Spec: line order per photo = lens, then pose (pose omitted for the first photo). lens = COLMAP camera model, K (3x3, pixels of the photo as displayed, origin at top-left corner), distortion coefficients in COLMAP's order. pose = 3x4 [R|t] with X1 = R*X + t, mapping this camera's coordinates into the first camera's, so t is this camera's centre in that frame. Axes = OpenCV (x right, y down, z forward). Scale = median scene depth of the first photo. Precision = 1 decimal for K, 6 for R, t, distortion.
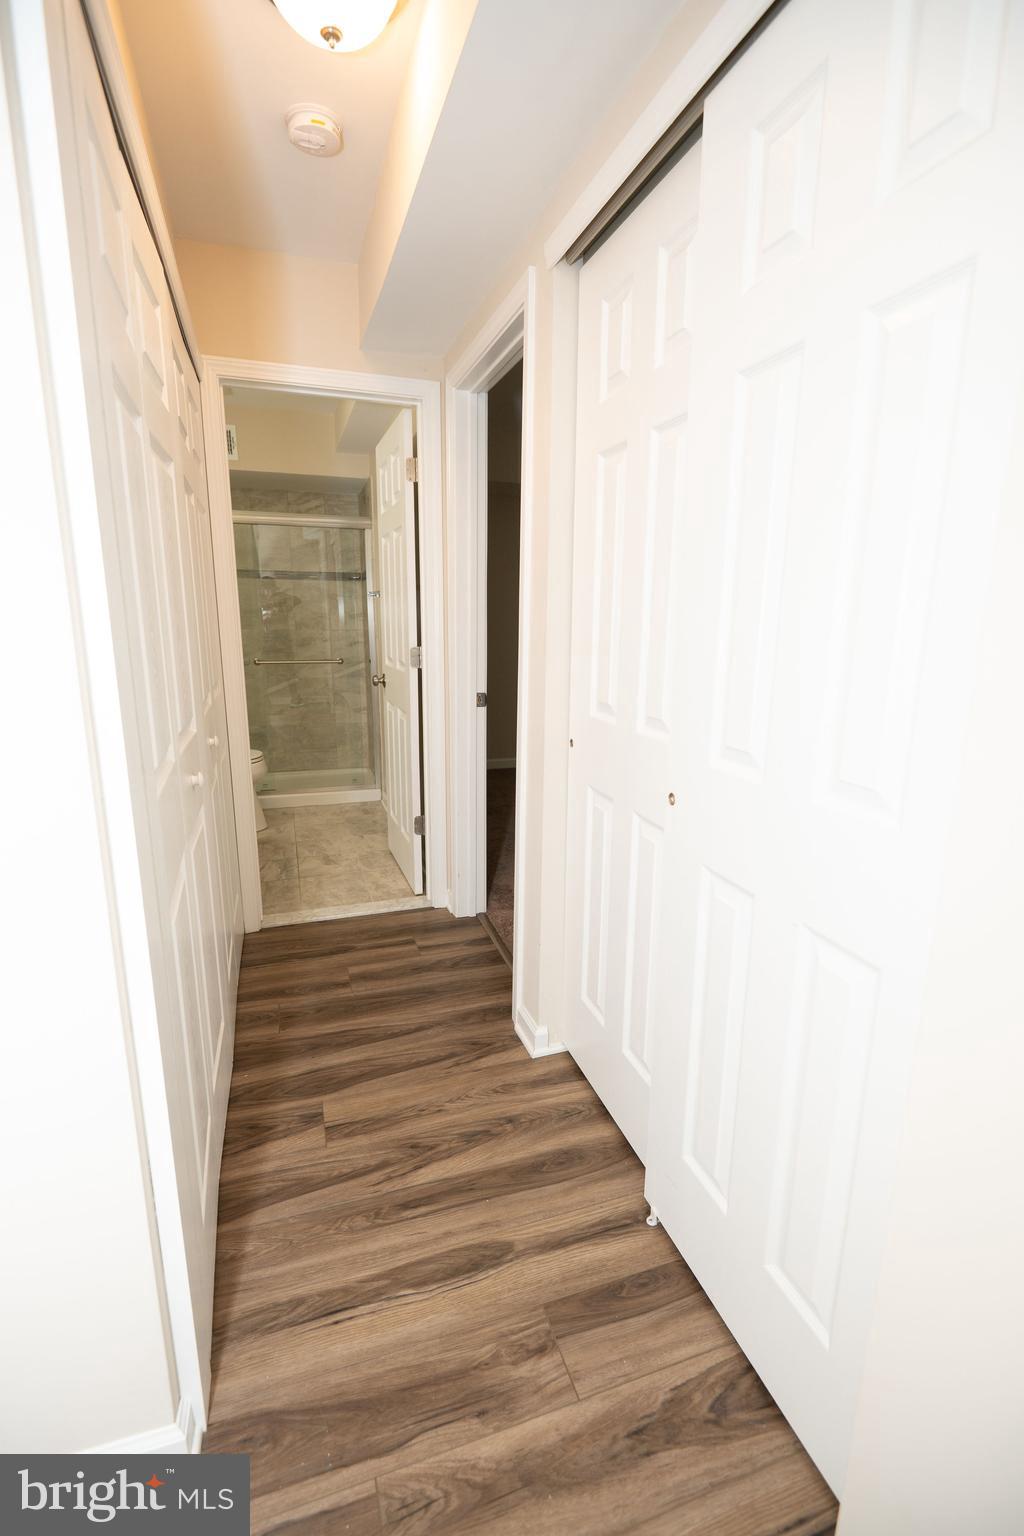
lens RADIAL K [[696.2, 0, 511.4], [0, 696.2, 769.0], [0, 0, 1]] dist [0.001757, -0.004102]
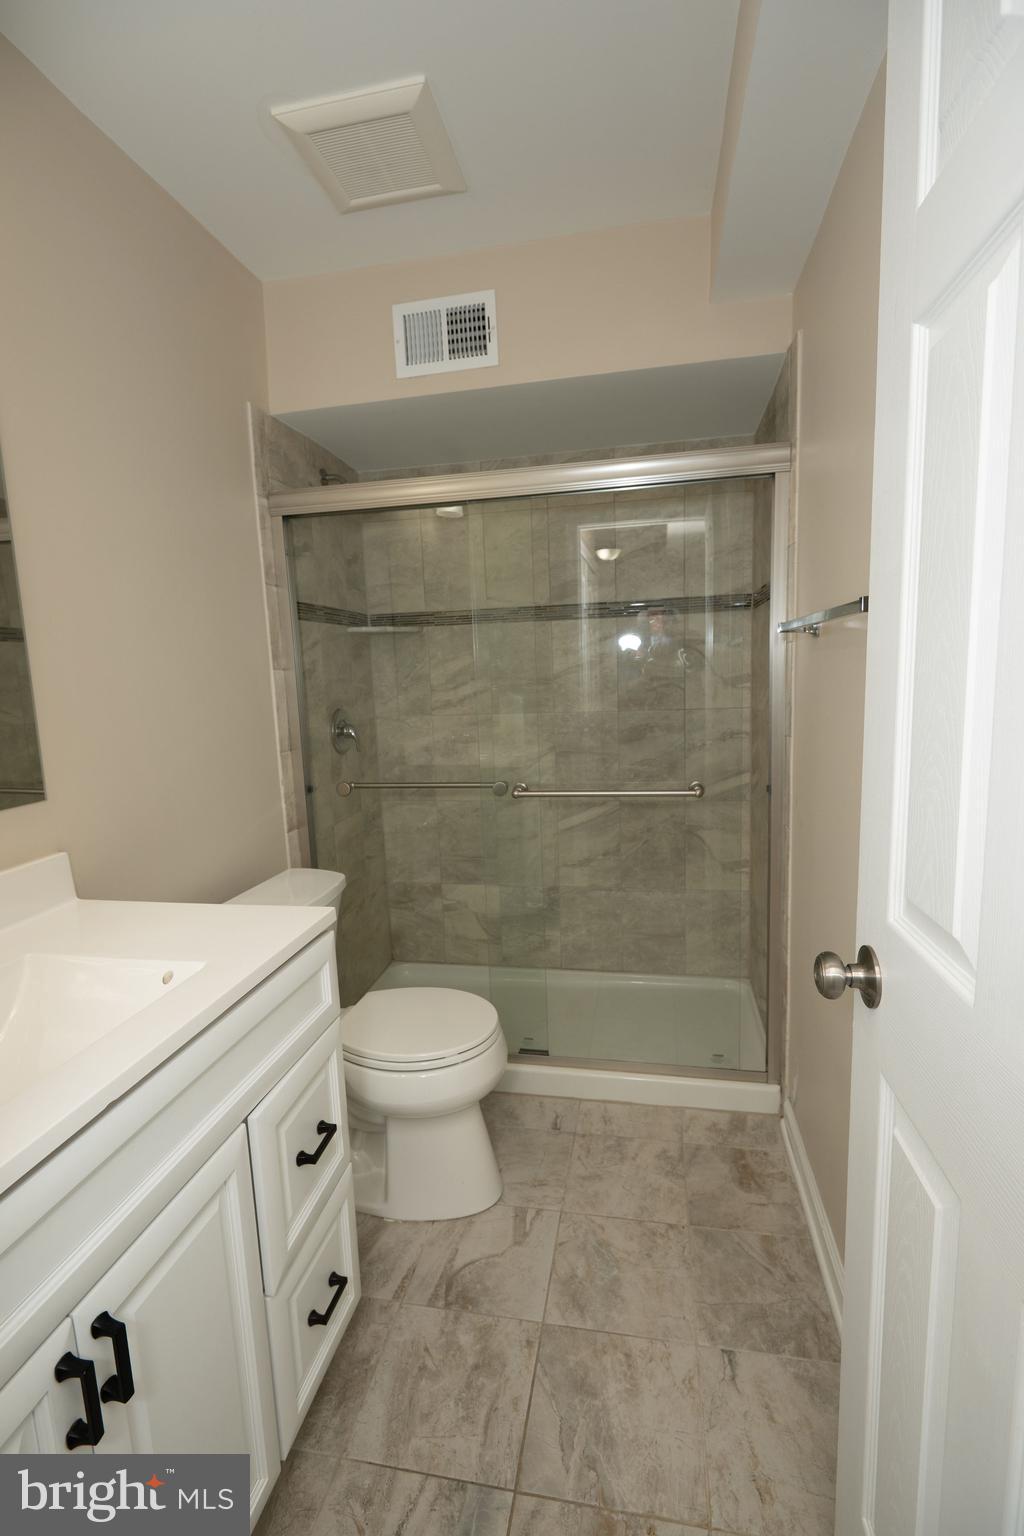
lens RADIAL K [[690.2, 0, 511.3], [0, 690.2, 774.1], [0, 0, 1]] dist [0.015765, -0.020952]
pose [[0.869379, 0.031649, -0.493131, -0.137517], [-0.065747, 0.996483, -0.051957, -0.137111], [0.489752, 0.077592, 0.868402, 0.578822]]
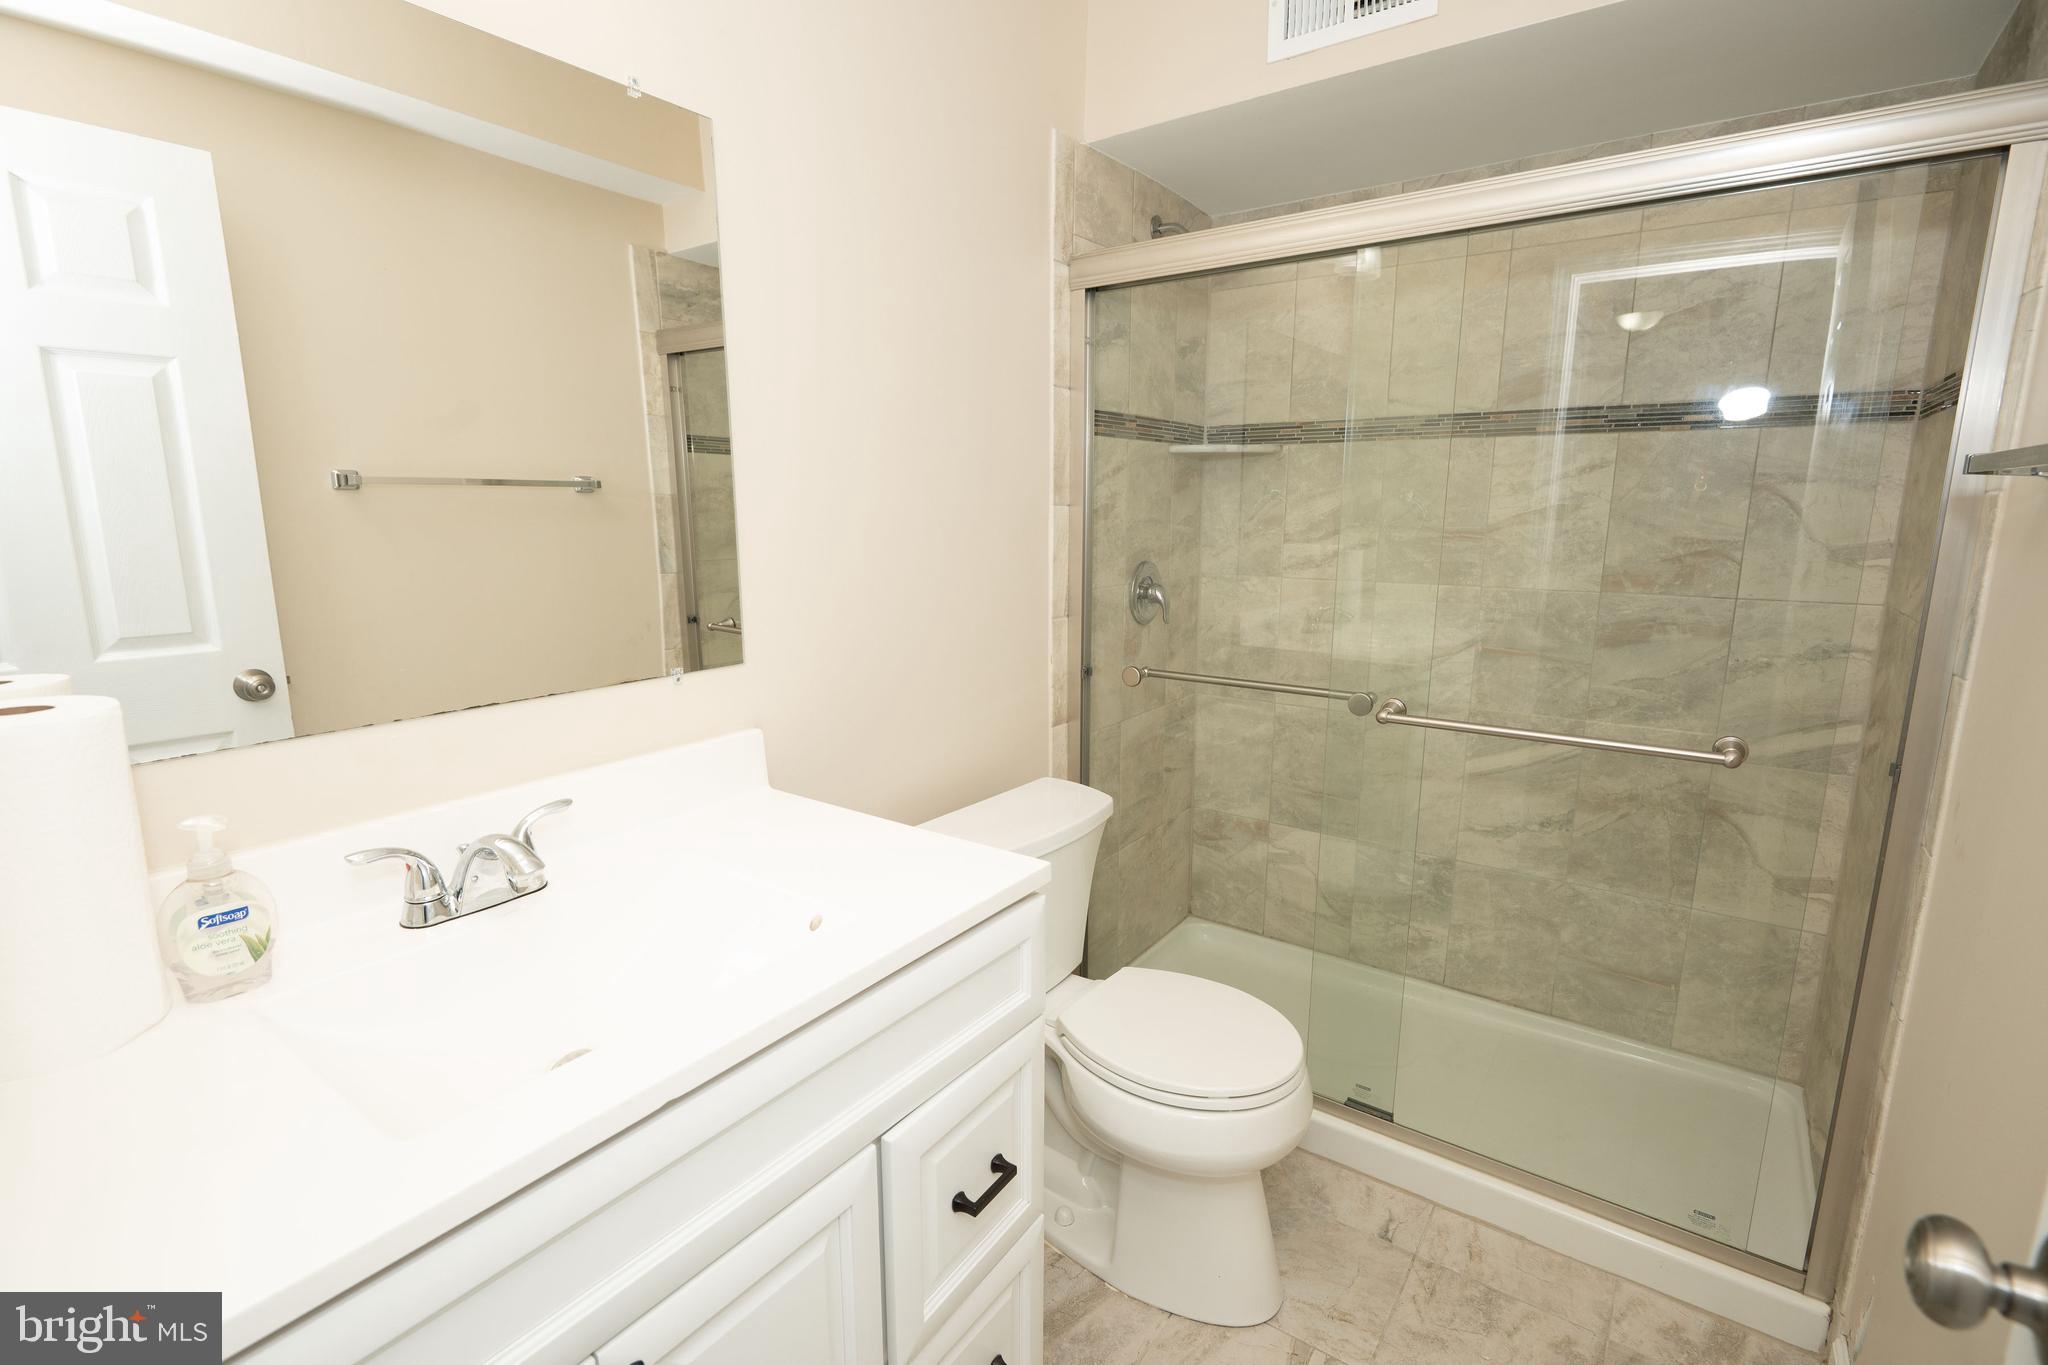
lens RADIAL K [[926.8, 0, 1020.0], [0, 926.8, 690.6], [0, 0, 1]] dist [0.003654, -0.005149]
pose [[0.584265, 0.149297, -0.797712, -0.140046], [-0.173878, 0.983137, 0.056647, -0.153866], [0.792717, 0.105608, 0.600372, 0.621496]]
